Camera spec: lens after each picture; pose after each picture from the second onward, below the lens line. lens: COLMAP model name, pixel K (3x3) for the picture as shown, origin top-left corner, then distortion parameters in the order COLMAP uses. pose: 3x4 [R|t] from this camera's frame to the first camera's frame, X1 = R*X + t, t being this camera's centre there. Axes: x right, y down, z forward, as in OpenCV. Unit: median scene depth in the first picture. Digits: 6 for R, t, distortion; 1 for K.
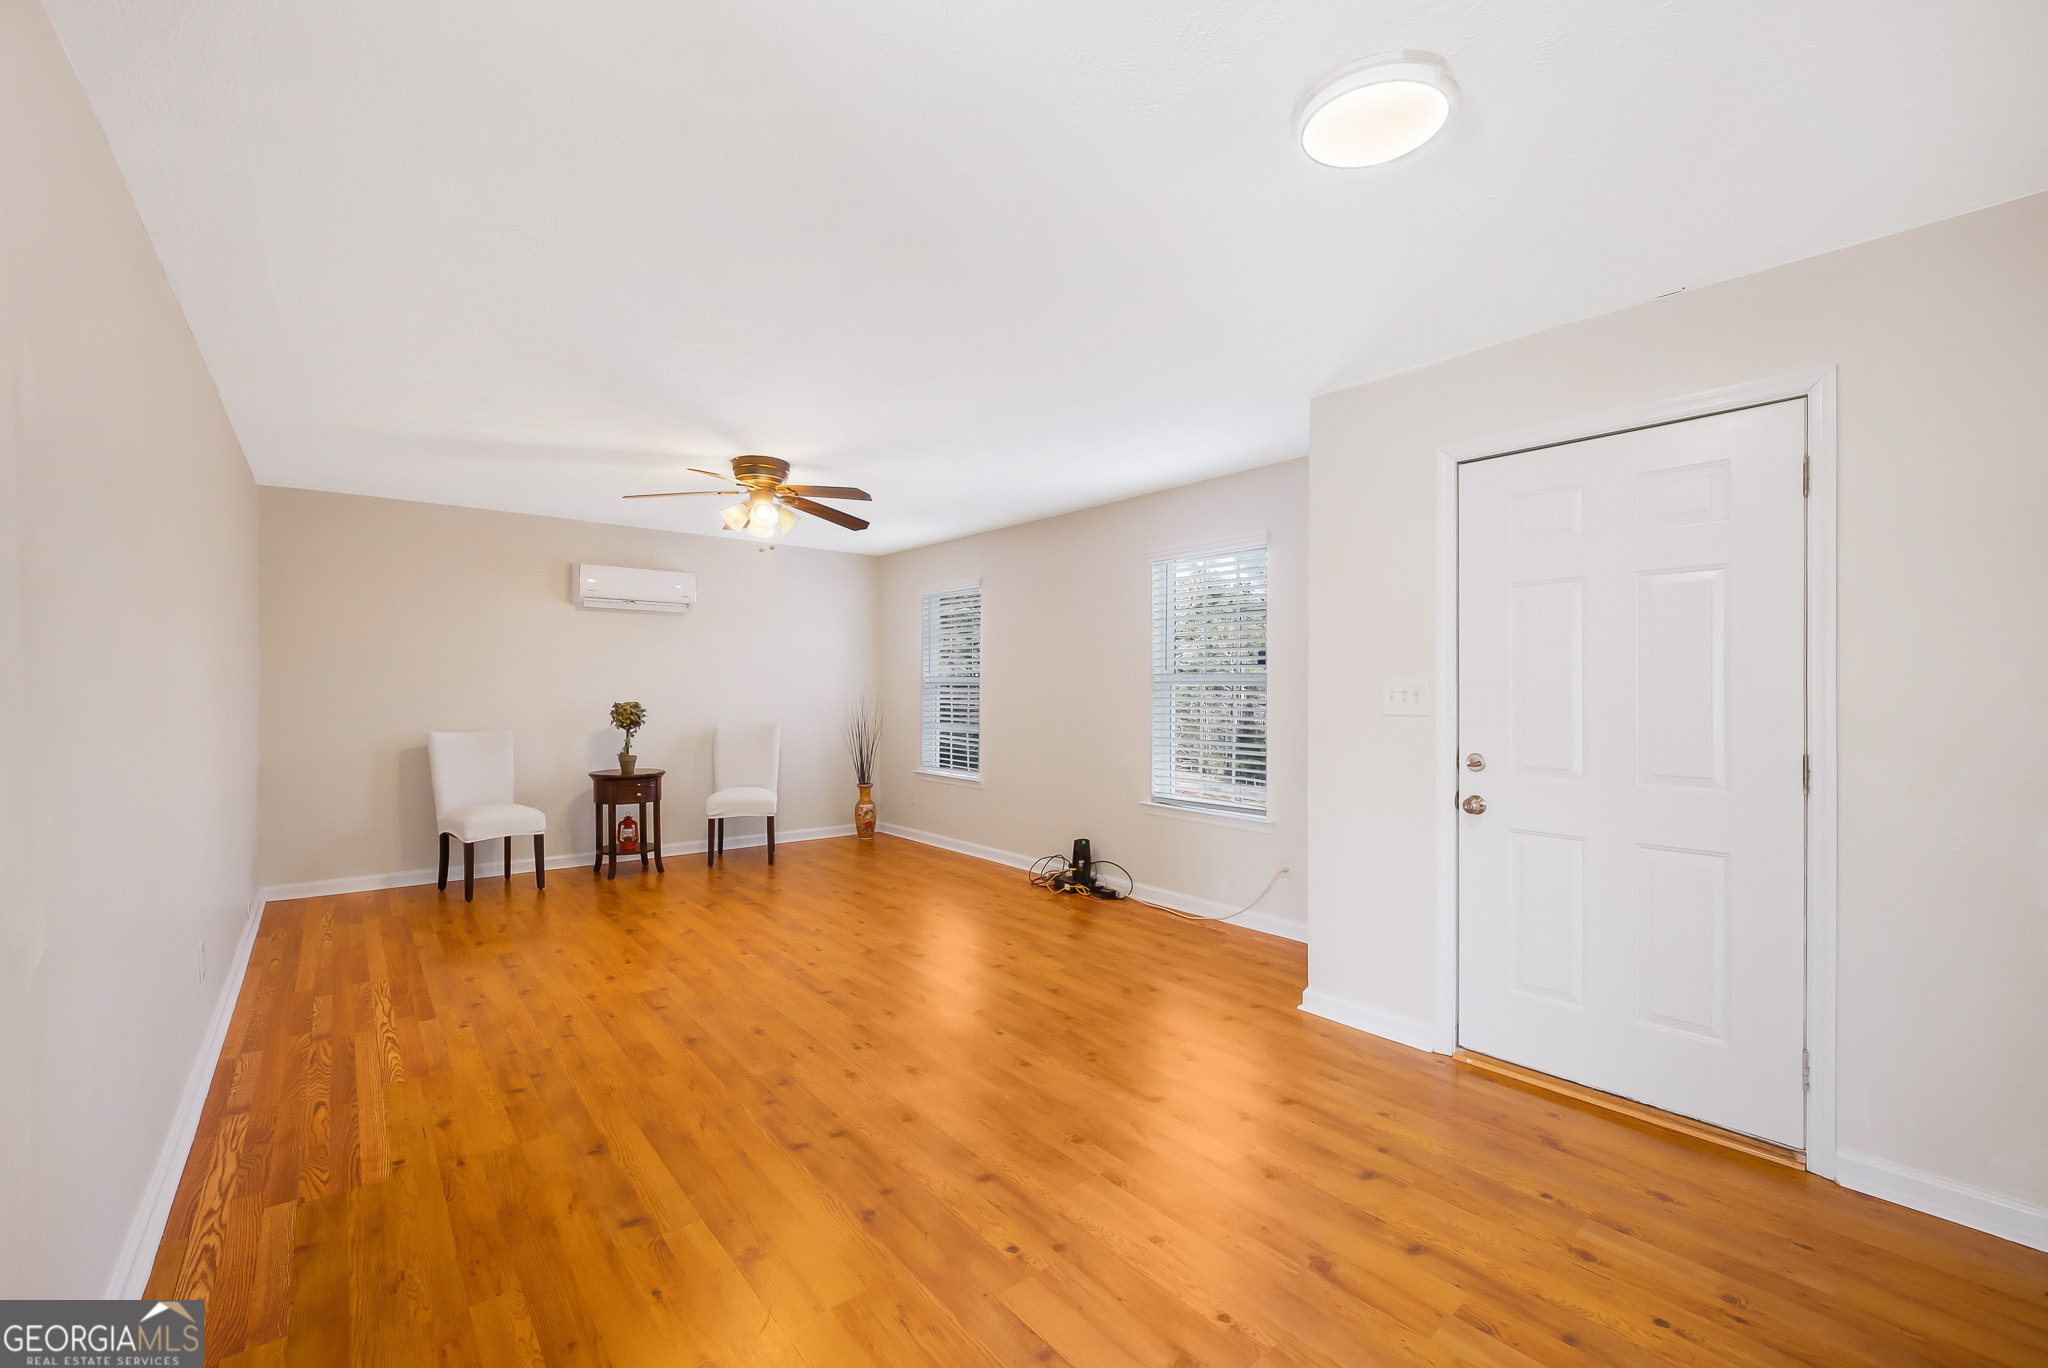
lens RADIAL K [[842.3, 0, 1024.0], [0, 842.3, 684.0], [0, 0, 1]] dist [-0.027263, 0.009251]
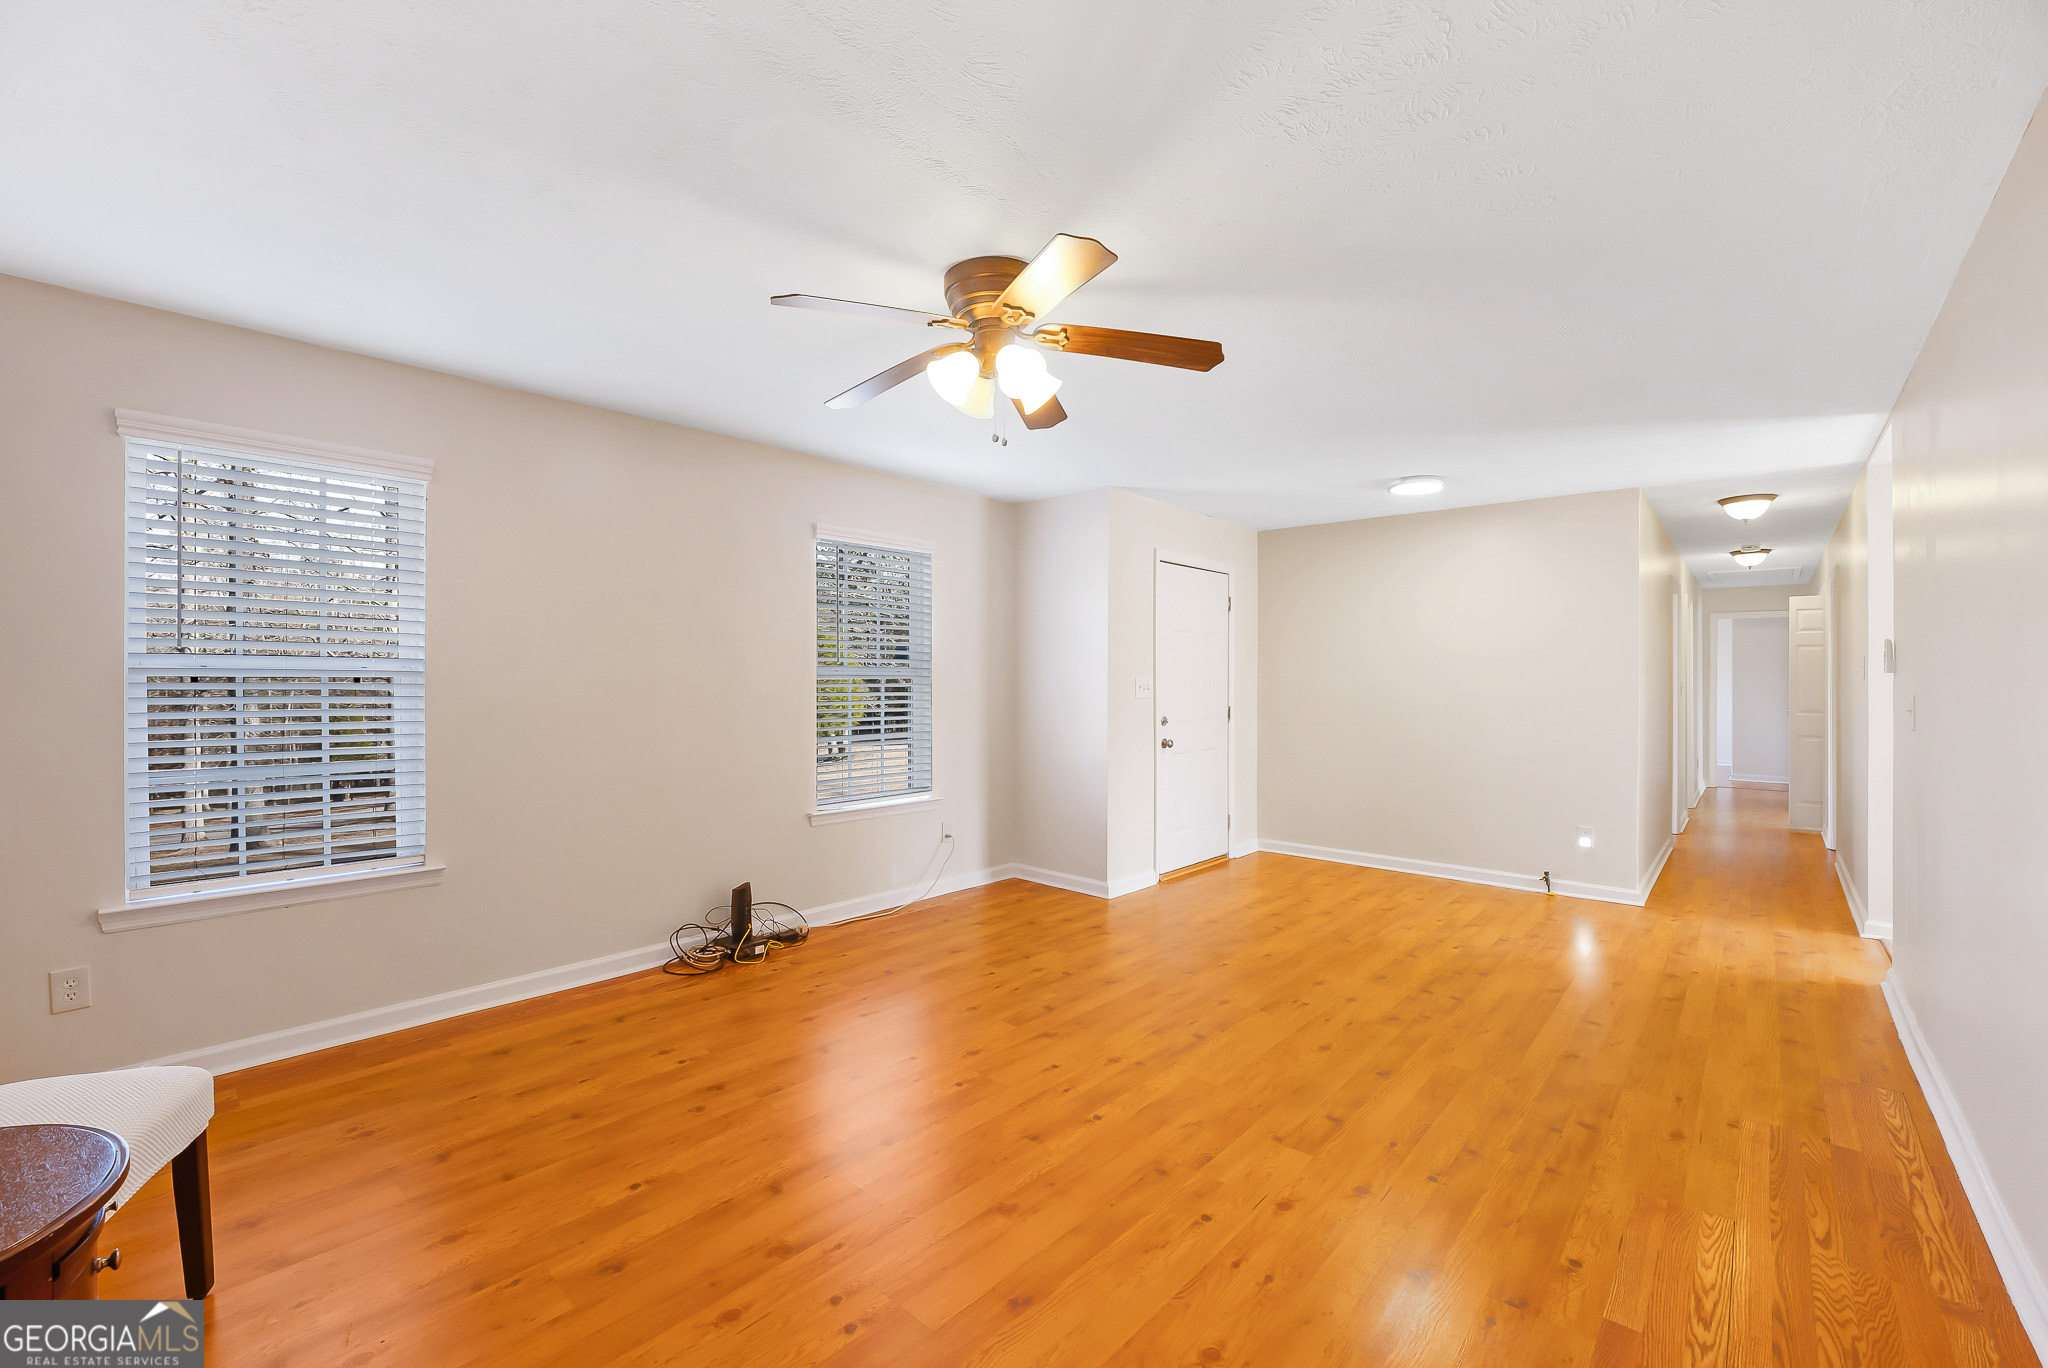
lens RADIAL K [[842.3, 0, 1024.0], [0, 842.3, 684.0], [0, 0, 1]] dist [-0.027263, 0.009251]
pose [[-0.149415, -0.004238, 0.988765, -1.293087], [-0.007240, 0.999969, 0.003192, 0.006472], [-0.988748, -0.006682, -0.149441, 1.599802]]
